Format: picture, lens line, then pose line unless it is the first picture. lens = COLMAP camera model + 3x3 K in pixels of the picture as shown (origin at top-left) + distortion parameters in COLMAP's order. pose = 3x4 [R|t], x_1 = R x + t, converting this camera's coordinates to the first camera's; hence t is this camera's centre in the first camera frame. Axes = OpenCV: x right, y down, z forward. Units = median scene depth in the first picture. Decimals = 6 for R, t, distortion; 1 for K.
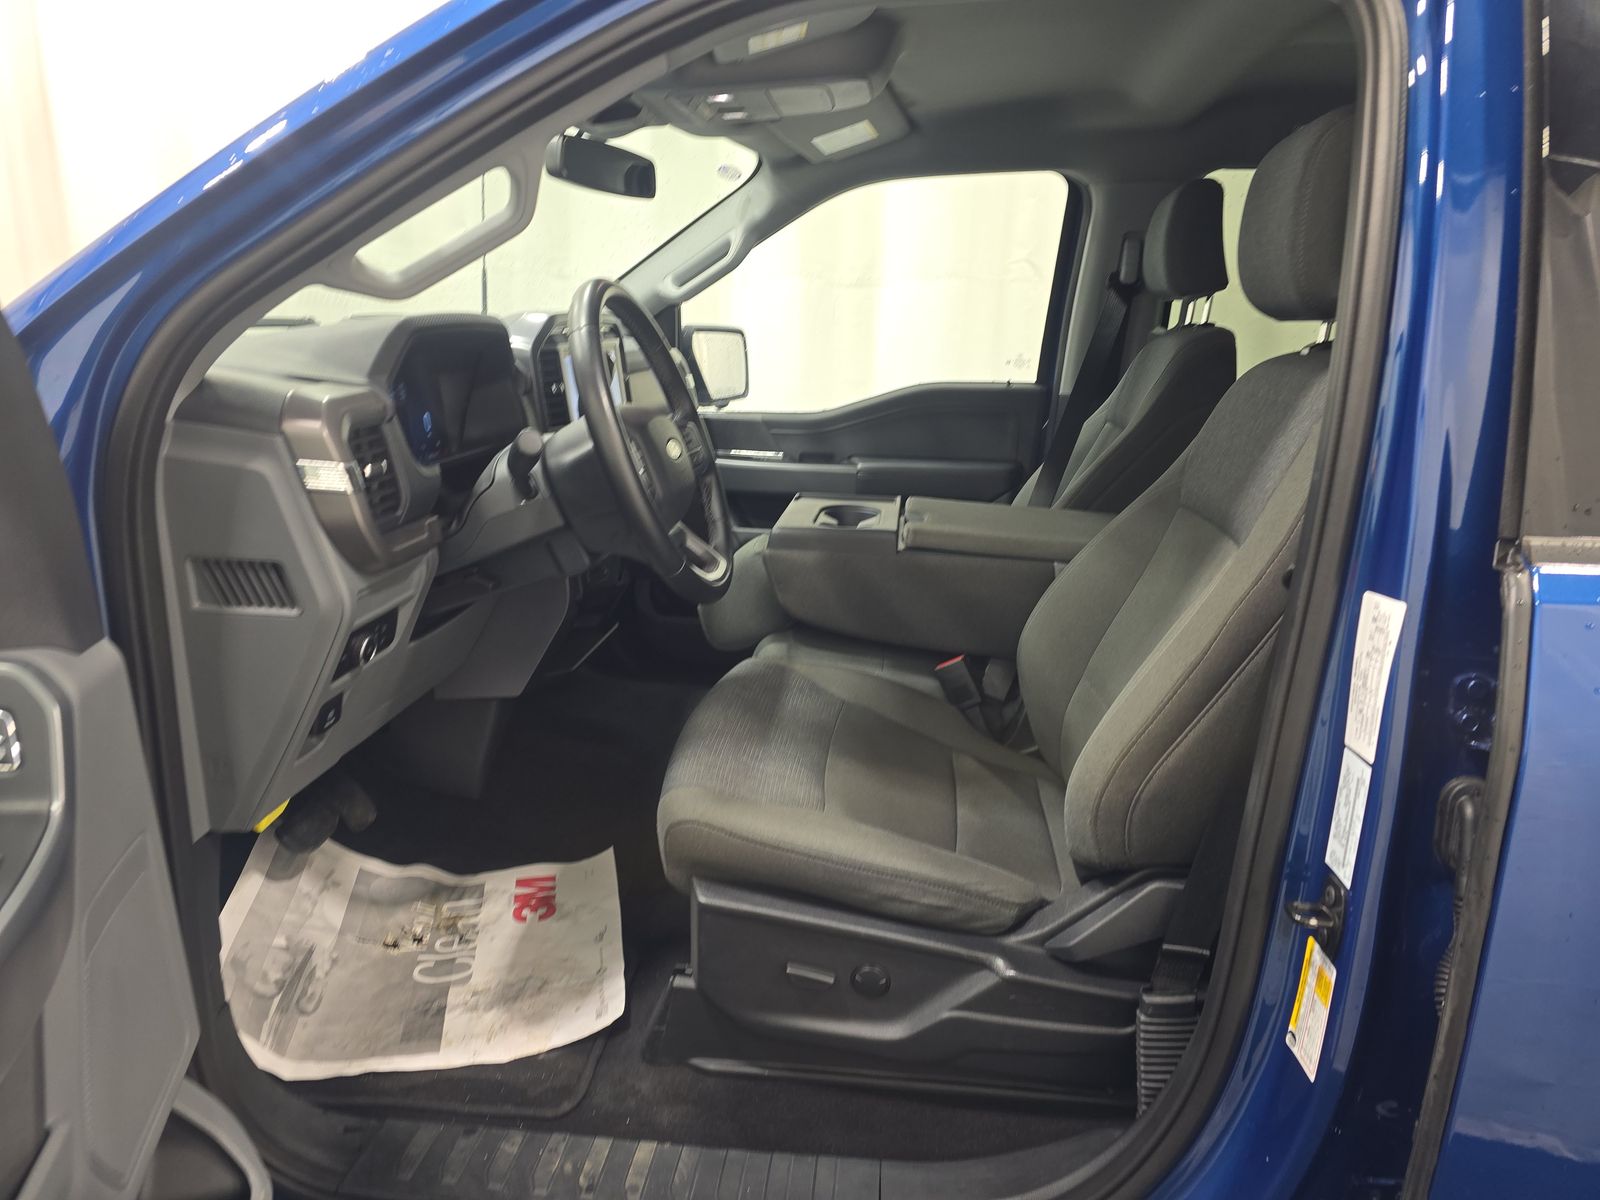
lens RADIAL K [[1063.8, 0, 800.0], [0, 1063.8, 600.0], [0, 0, 1]] dist [0.045693, -0.041651]
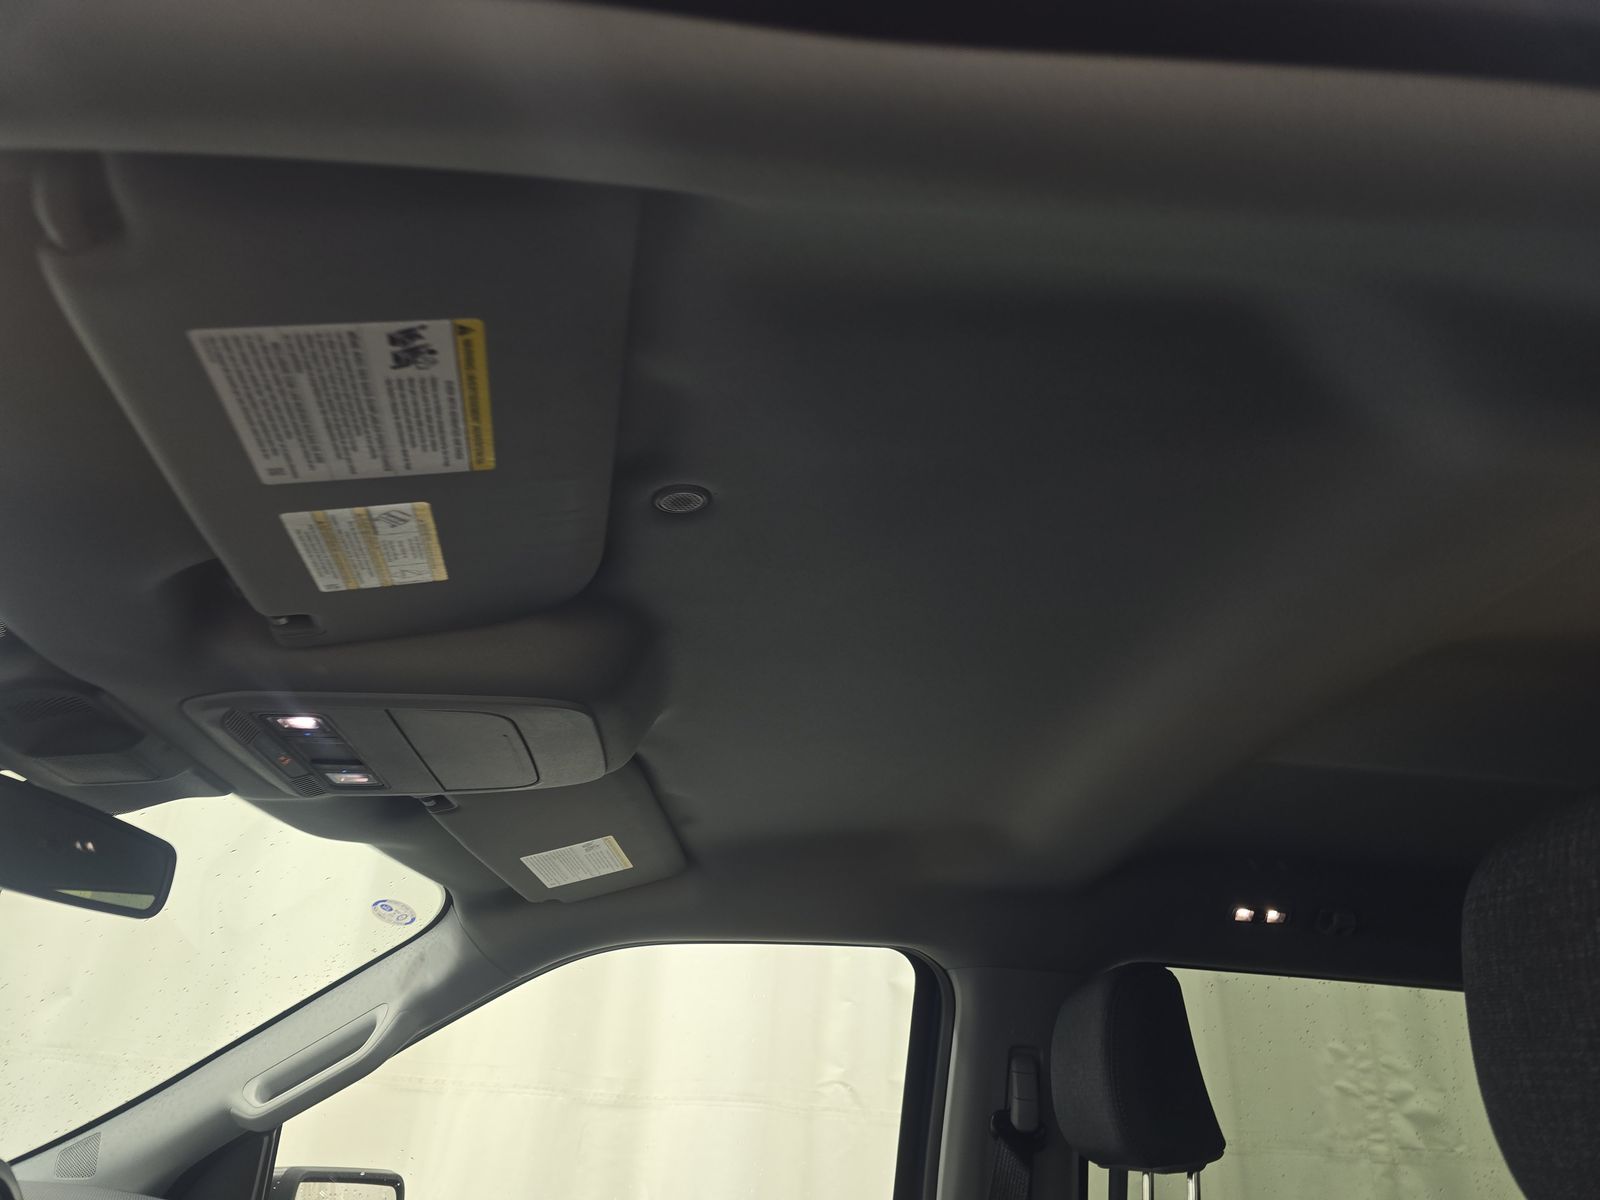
lens RADIAL K [[1063.8, 0, 800.0], [0, 1063.8, 600.0], [0, 0, 1]] dist [0.045693, -0.041651]
pose [[0.982170, 0.118047, 0.146314, 0.057761], [0.008609, 0.749220, -0.662265, -0.125448], [-0.187800, 0.651716, 0.734845, 0.398626]]
